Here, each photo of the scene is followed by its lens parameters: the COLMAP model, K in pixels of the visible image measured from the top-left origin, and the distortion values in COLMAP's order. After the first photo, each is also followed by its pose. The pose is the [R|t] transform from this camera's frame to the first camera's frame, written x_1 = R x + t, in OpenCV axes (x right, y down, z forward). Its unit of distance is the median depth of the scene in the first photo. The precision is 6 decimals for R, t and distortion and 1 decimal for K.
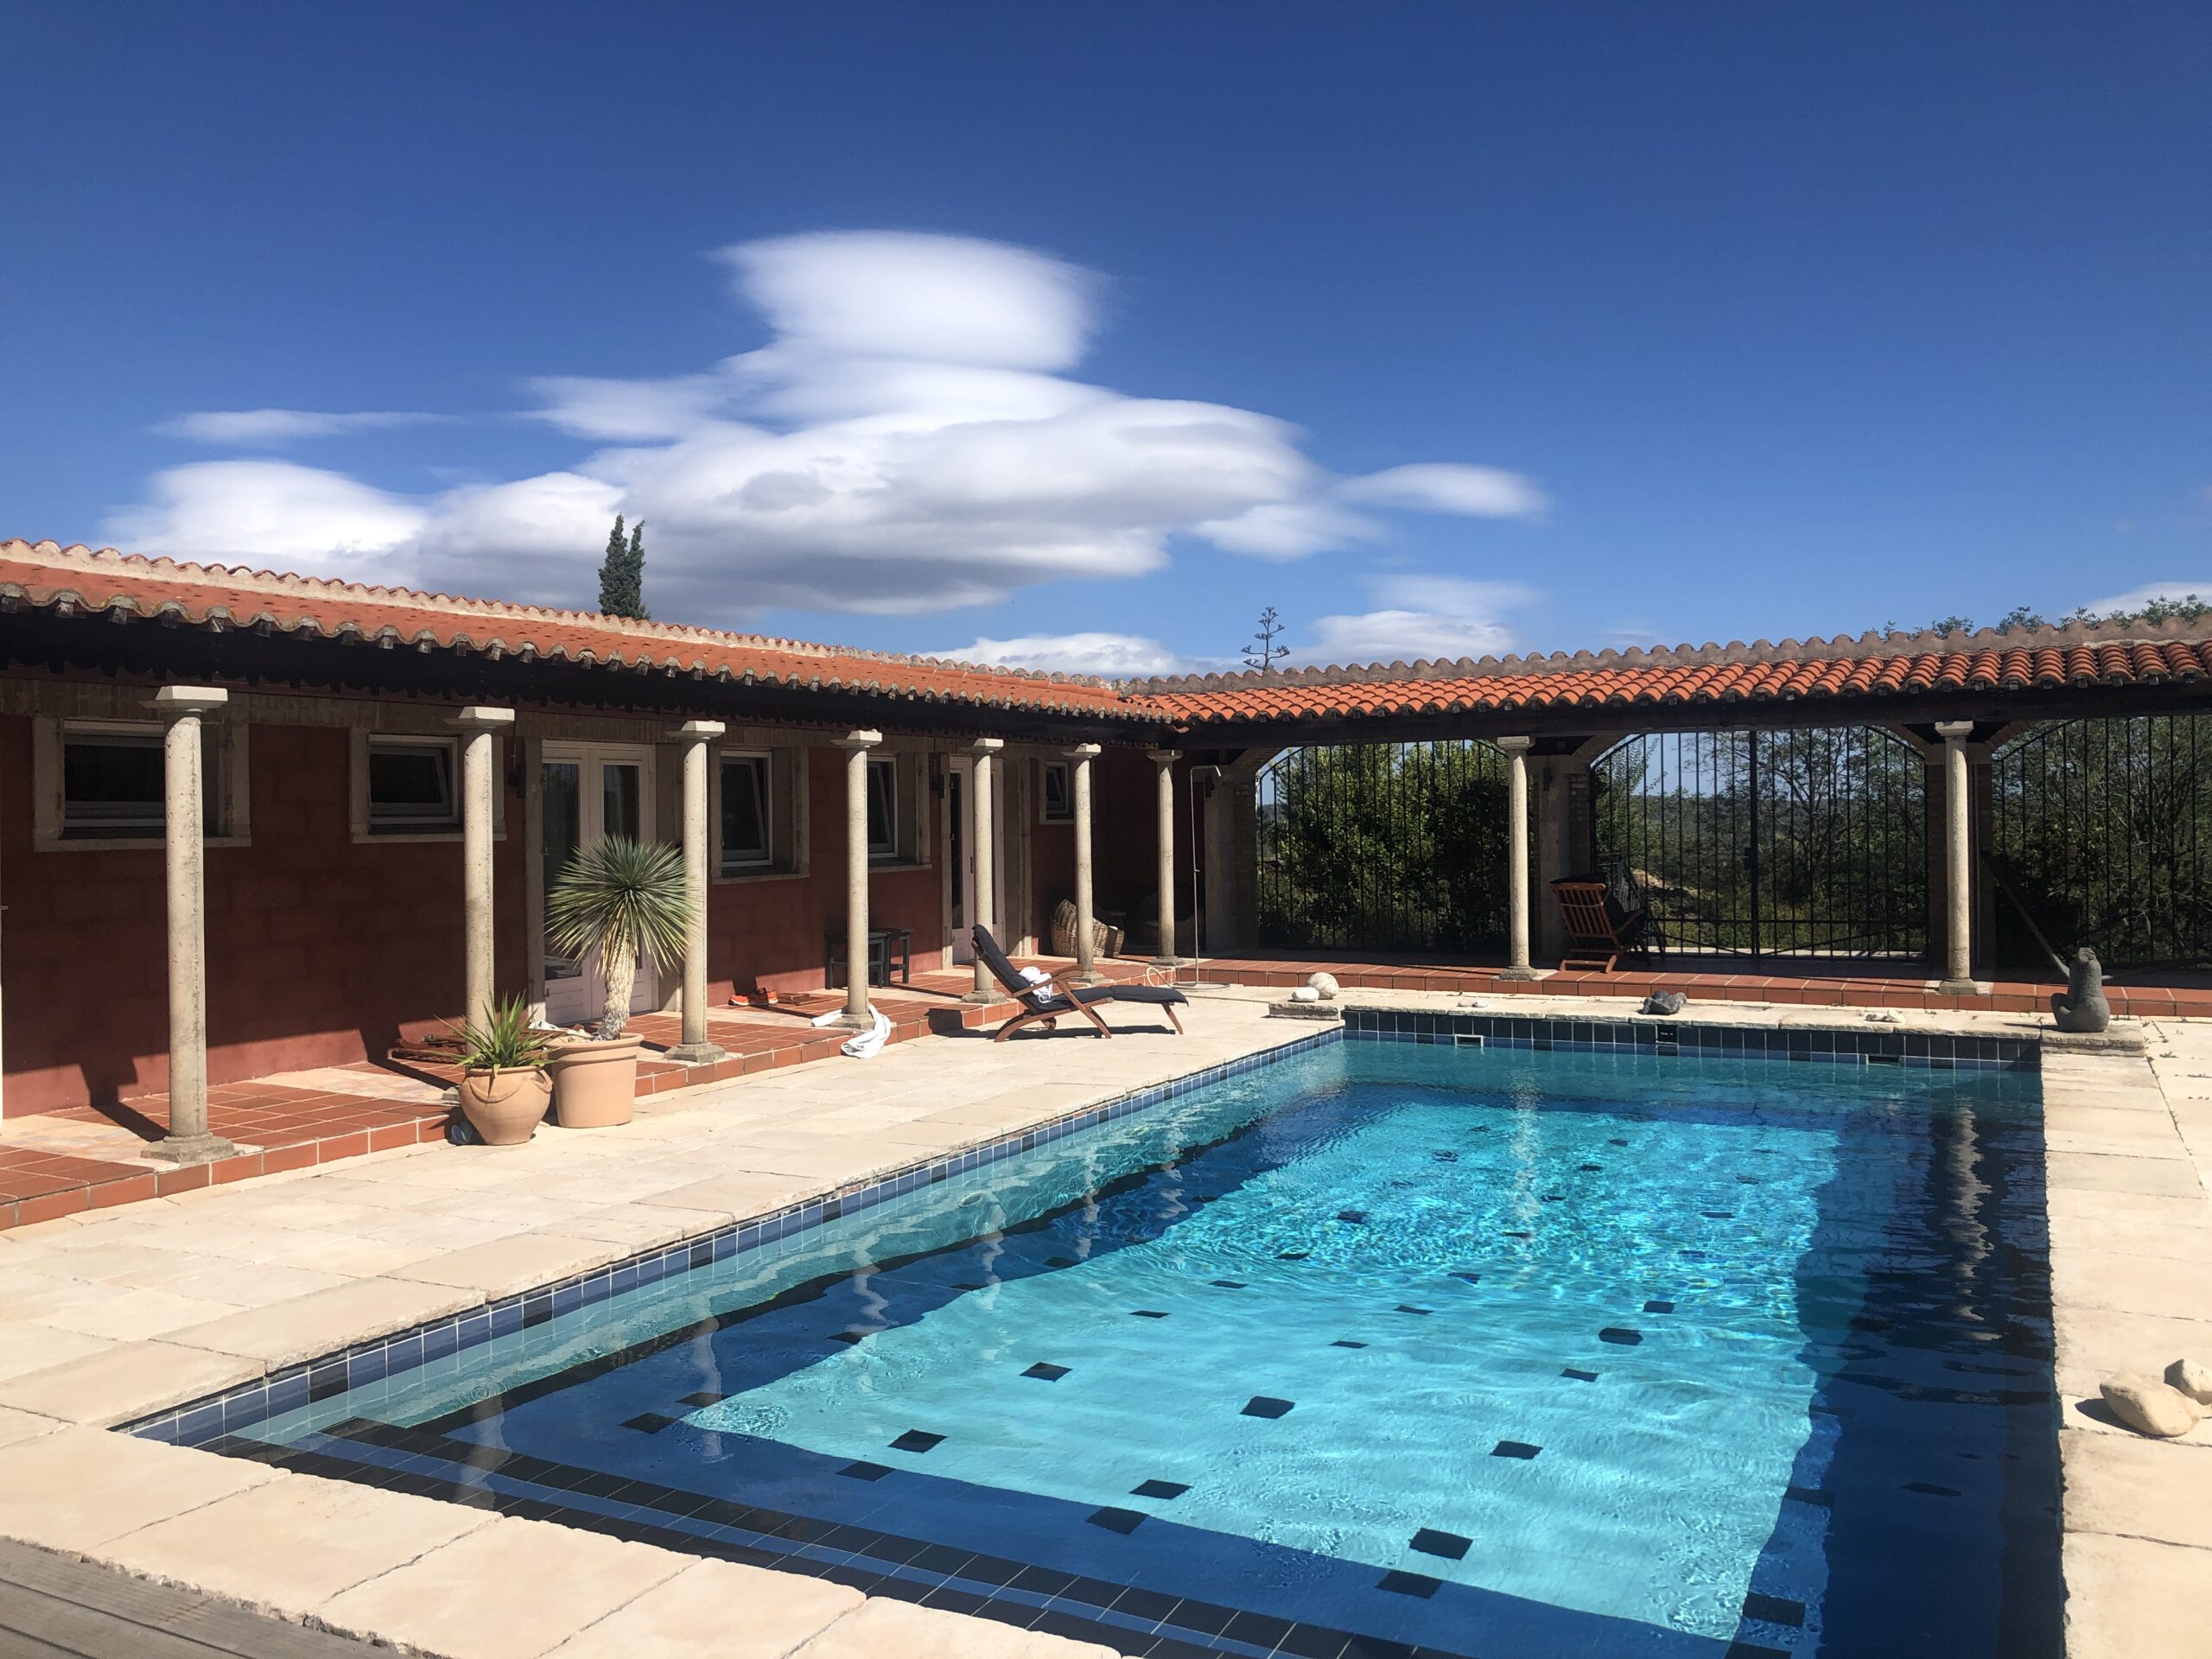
lens RADIAL K [[1794.7, 0, 1080.3], [0, 1794.7, 824.3], [0, 0, 1]] dist [0.007507, 0.001600]
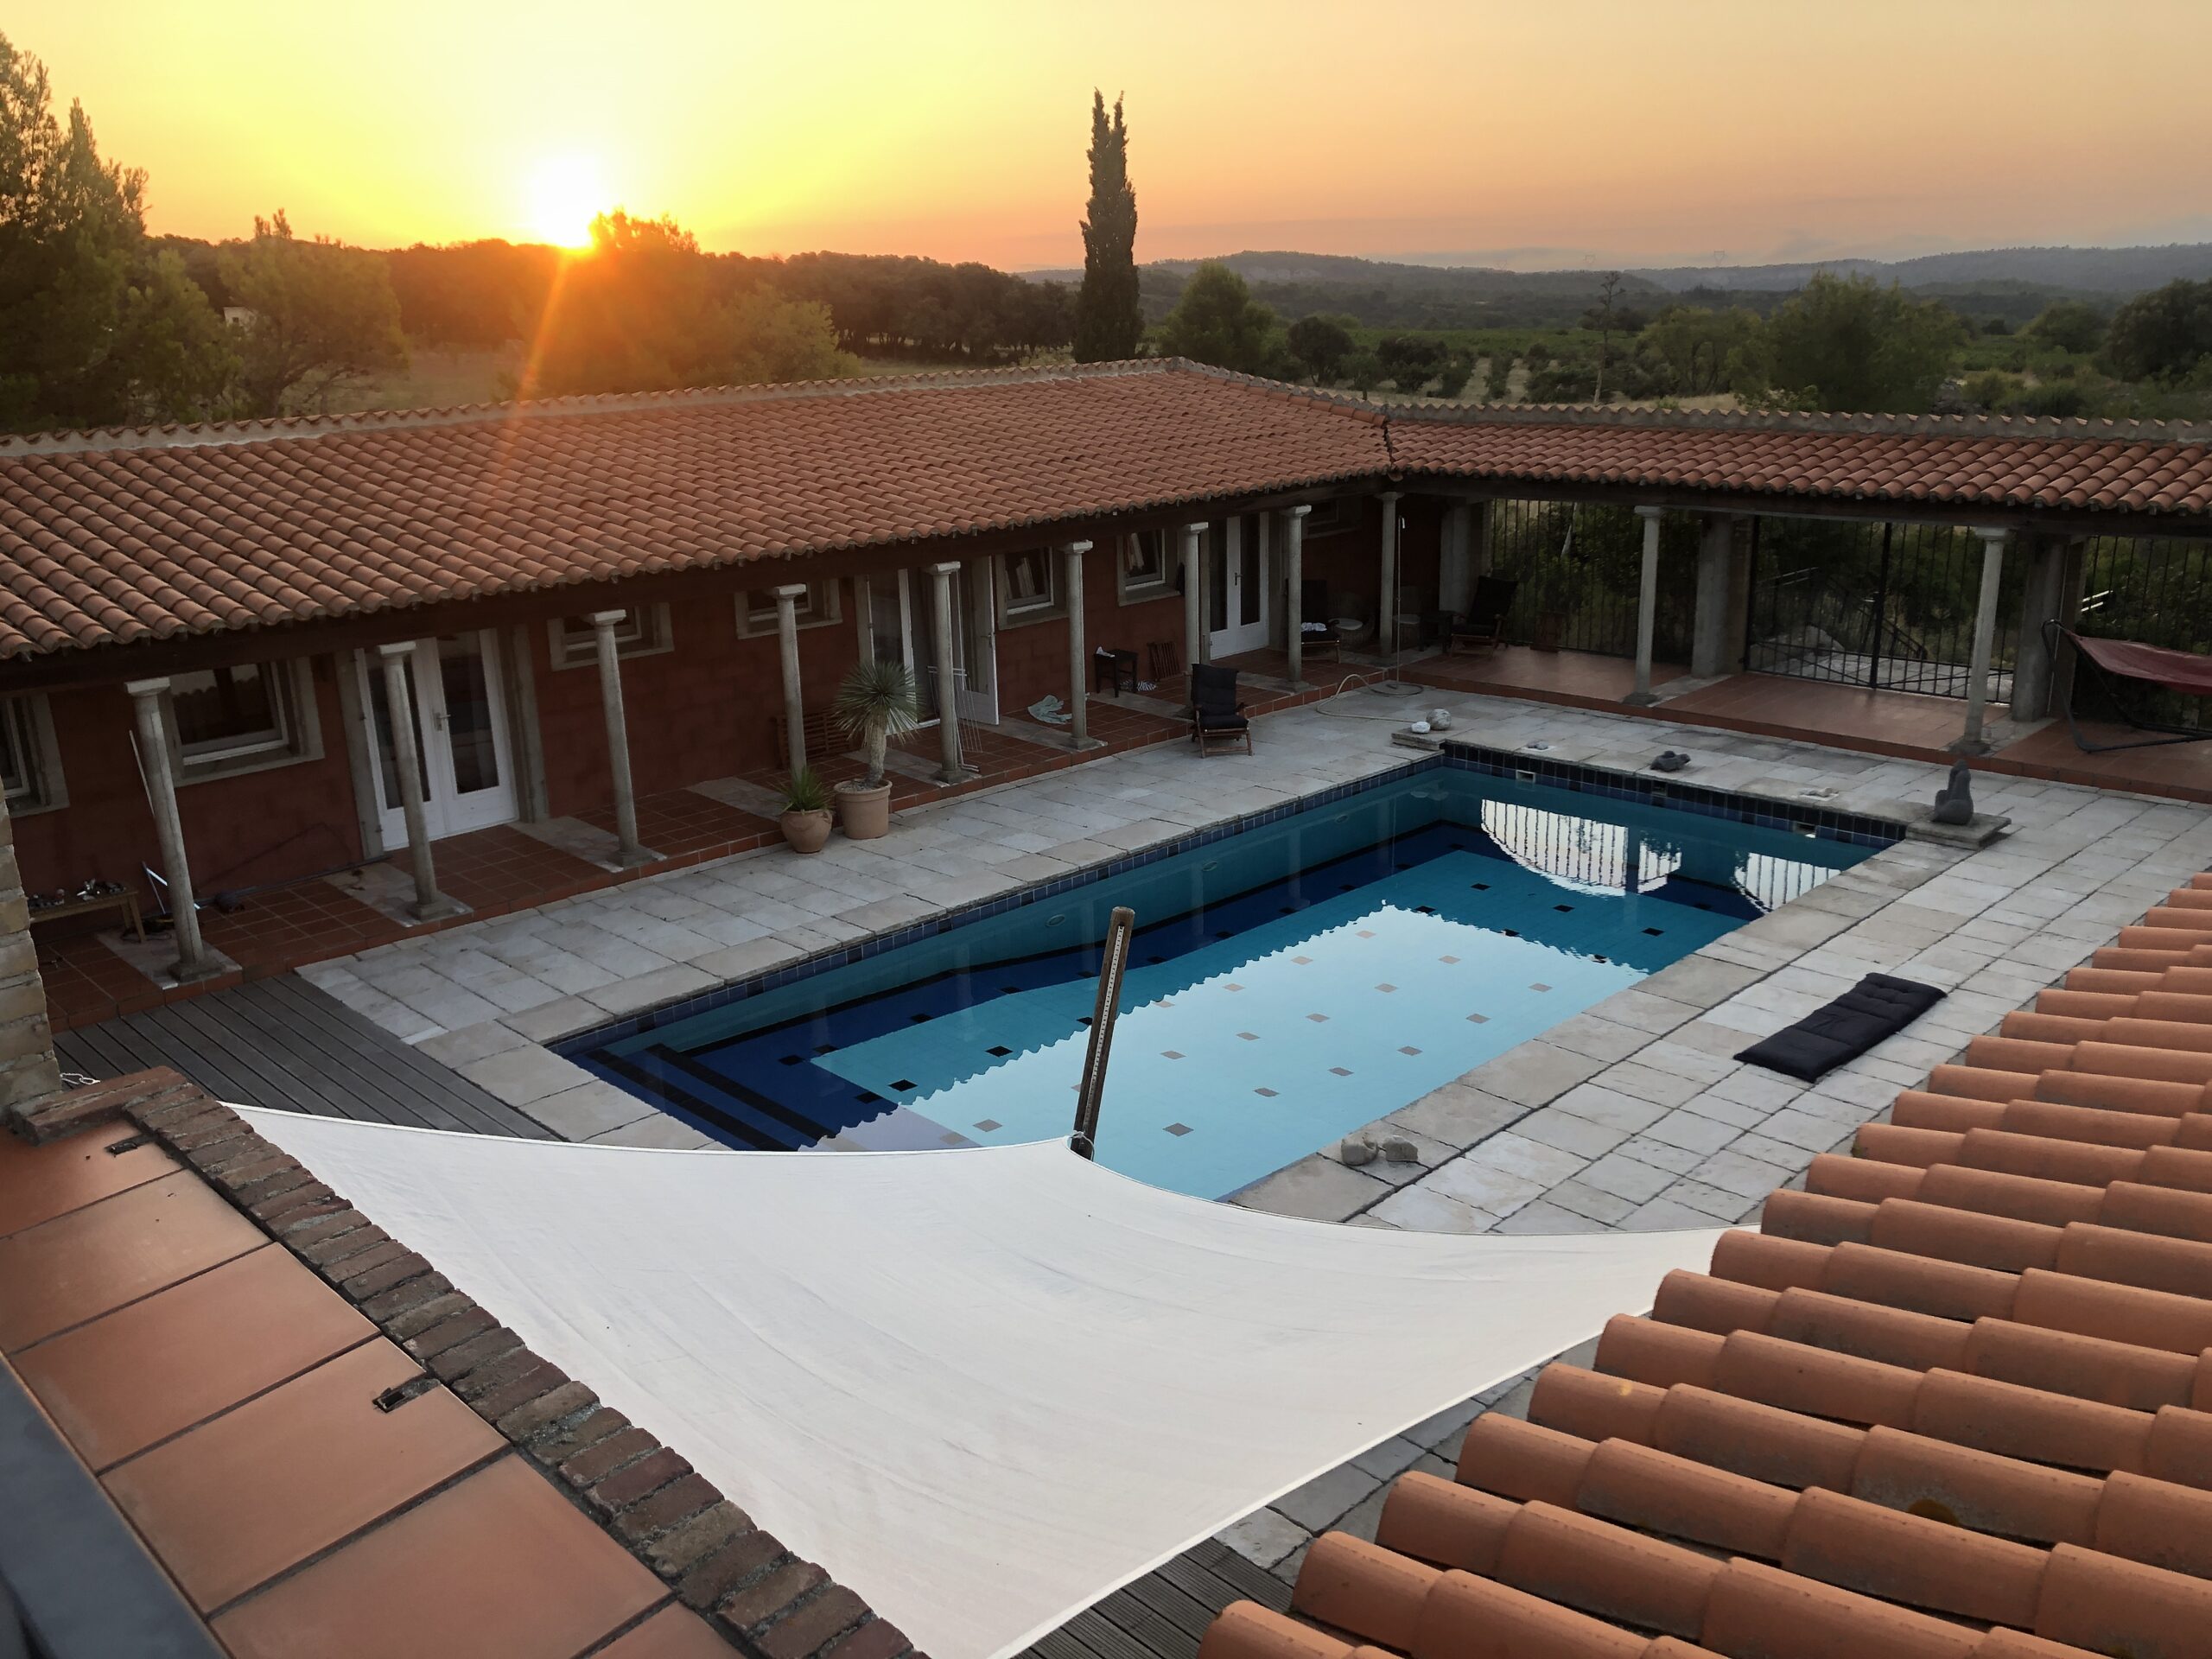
lens RADIAL K [[1833.2, 0, 1106.0], [0, 1833.2, 829.5], [0, 0, 1]] dist [0.031271, 0.001582]
pose [[0.953607, 0.074538, -0.291682, 0.376486], [0.012728, 0.958017, 0.286430, -0.277406], [0.300786, -0.276854, 0.912622, -0.408725]]
